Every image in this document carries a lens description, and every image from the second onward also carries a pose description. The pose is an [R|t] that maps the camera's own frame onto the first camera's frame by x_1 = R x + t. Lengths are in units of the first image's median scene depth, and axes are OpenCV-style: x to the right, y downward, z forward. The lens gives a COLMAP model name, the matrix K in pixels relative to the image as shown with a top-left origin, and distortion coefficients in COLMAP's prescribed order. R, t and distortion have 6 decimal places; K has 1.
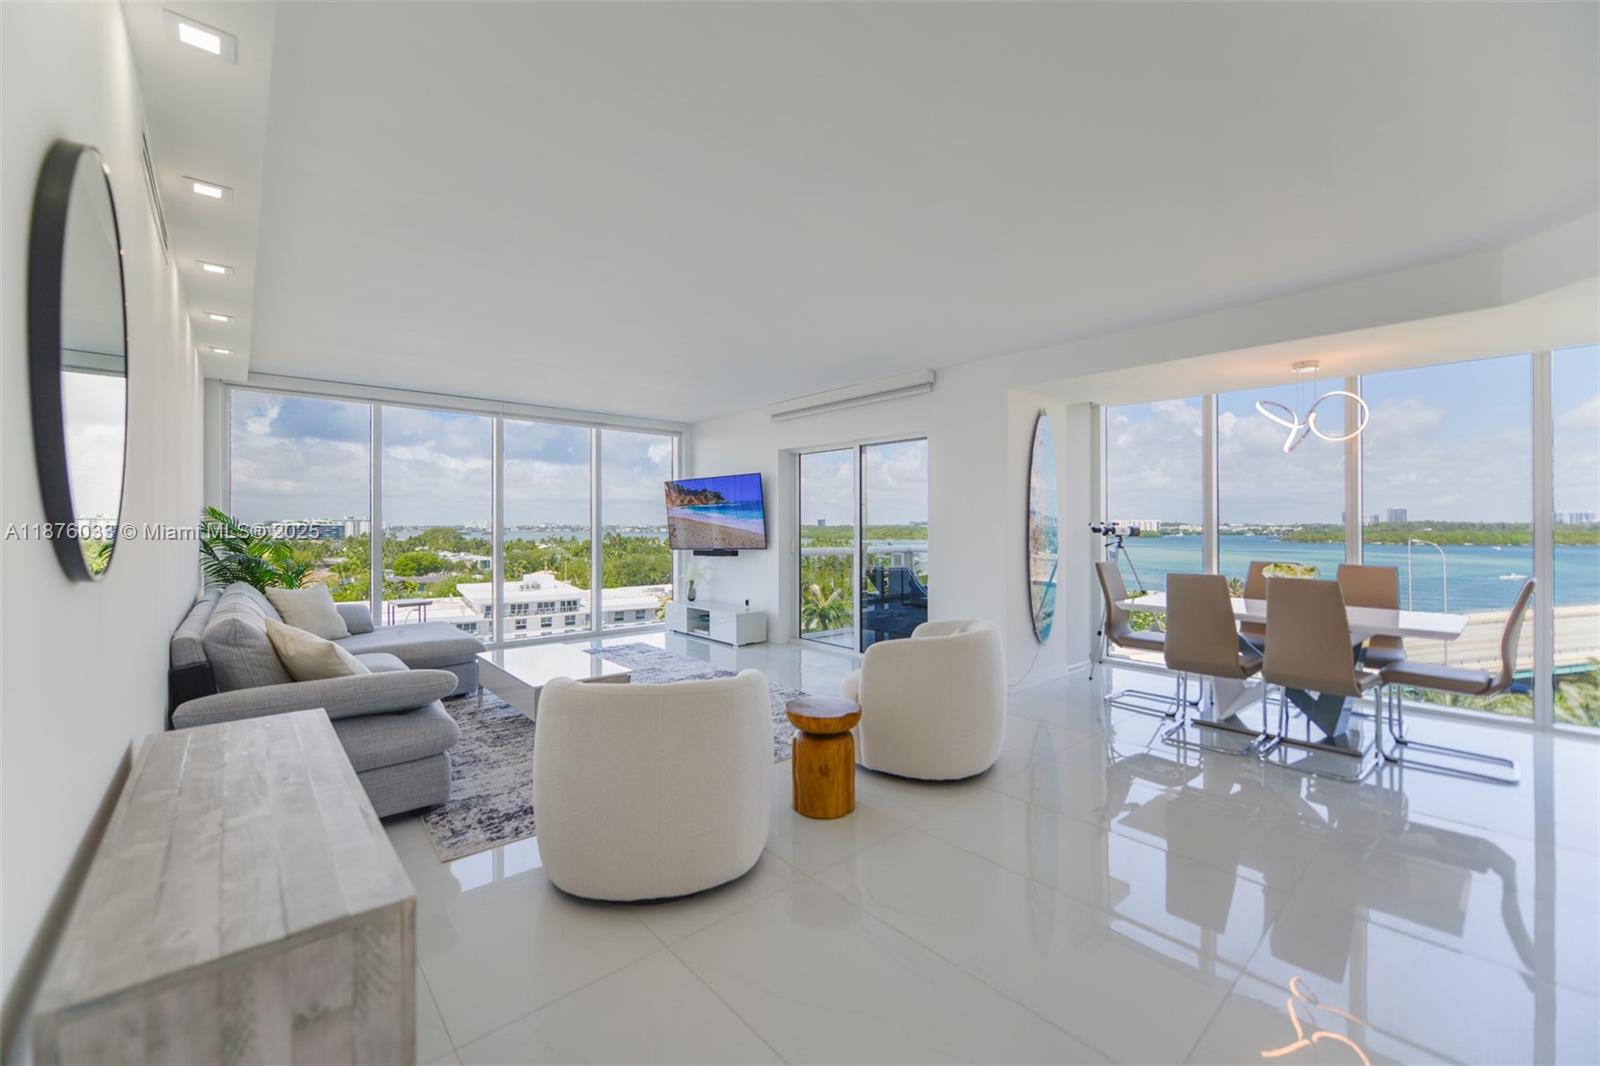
lens RADIAL K [[635.5, 0, 776.1], [0, 635.5, 523.6], [0, 0, 1]] dist [0.003221, -0.000643]
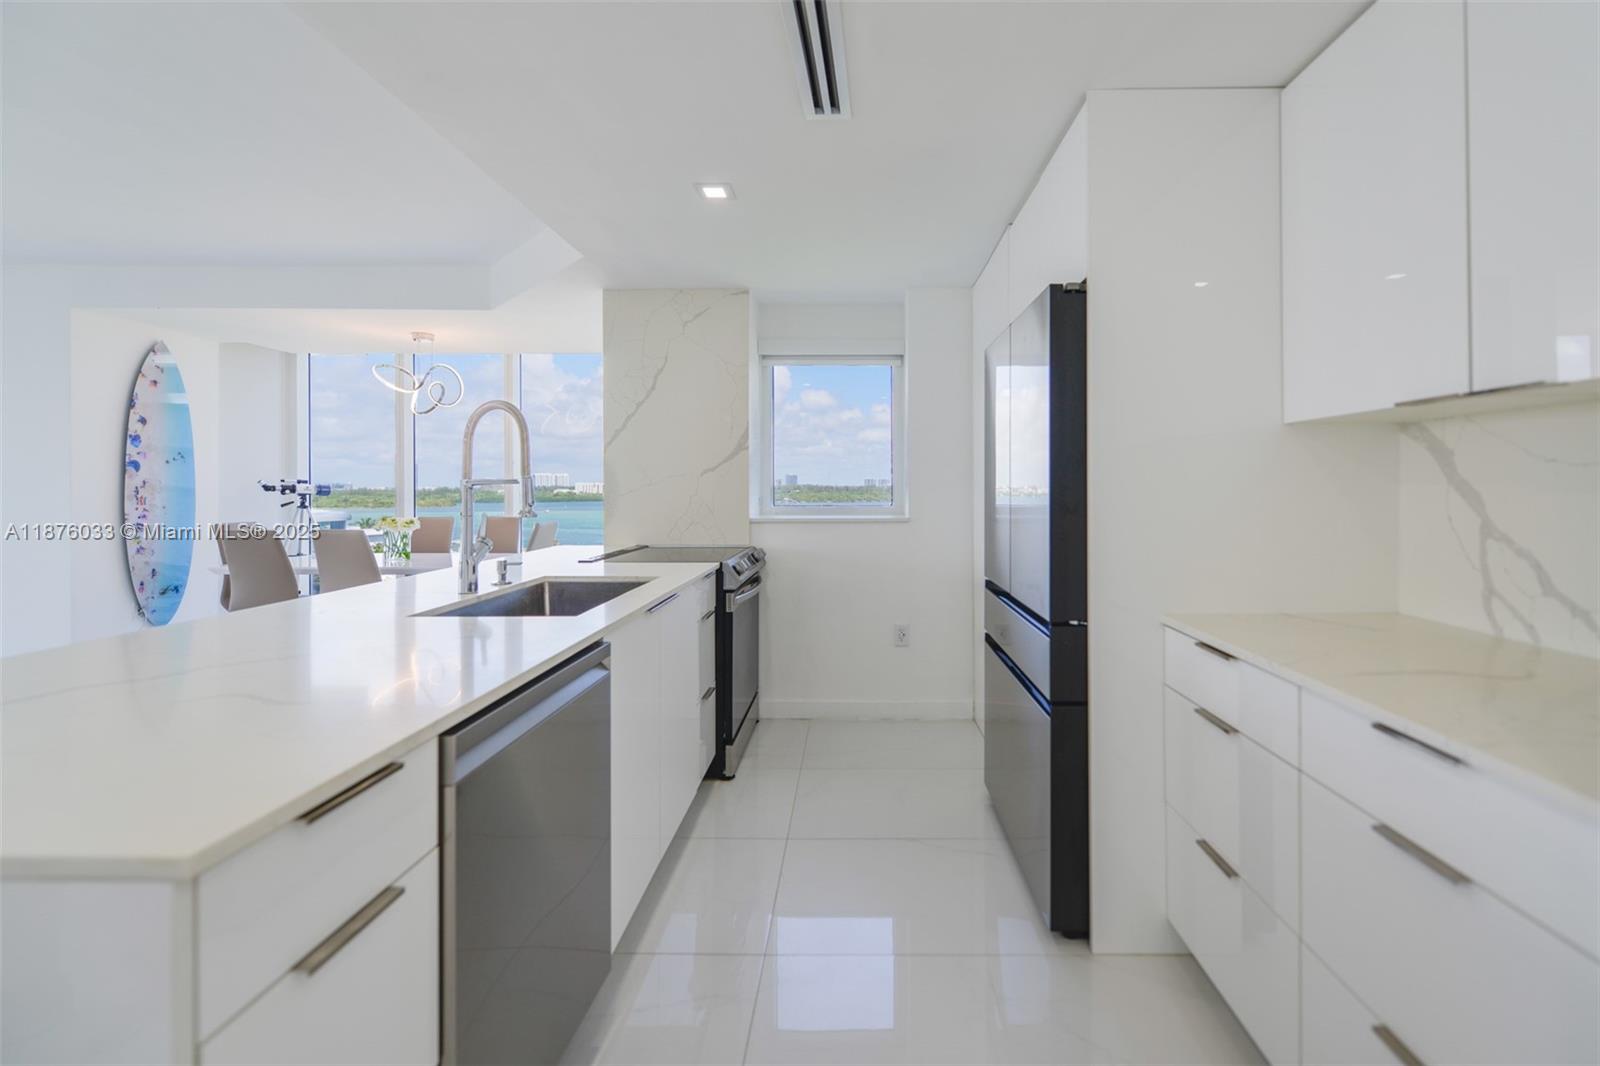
lens RADIAL K [[688.2, 0, 851.1], [0, 688.2, 489.2], [0, 0, 1]] dist [0.003264, 0.000216]
pose [[0.653702, -0.001756, 0.756750, 0.214340], [-0.001187, 0.999994, 0.003346, 0.005296], [-0.756751, -0.003085, 0.653696, -0.179976]]
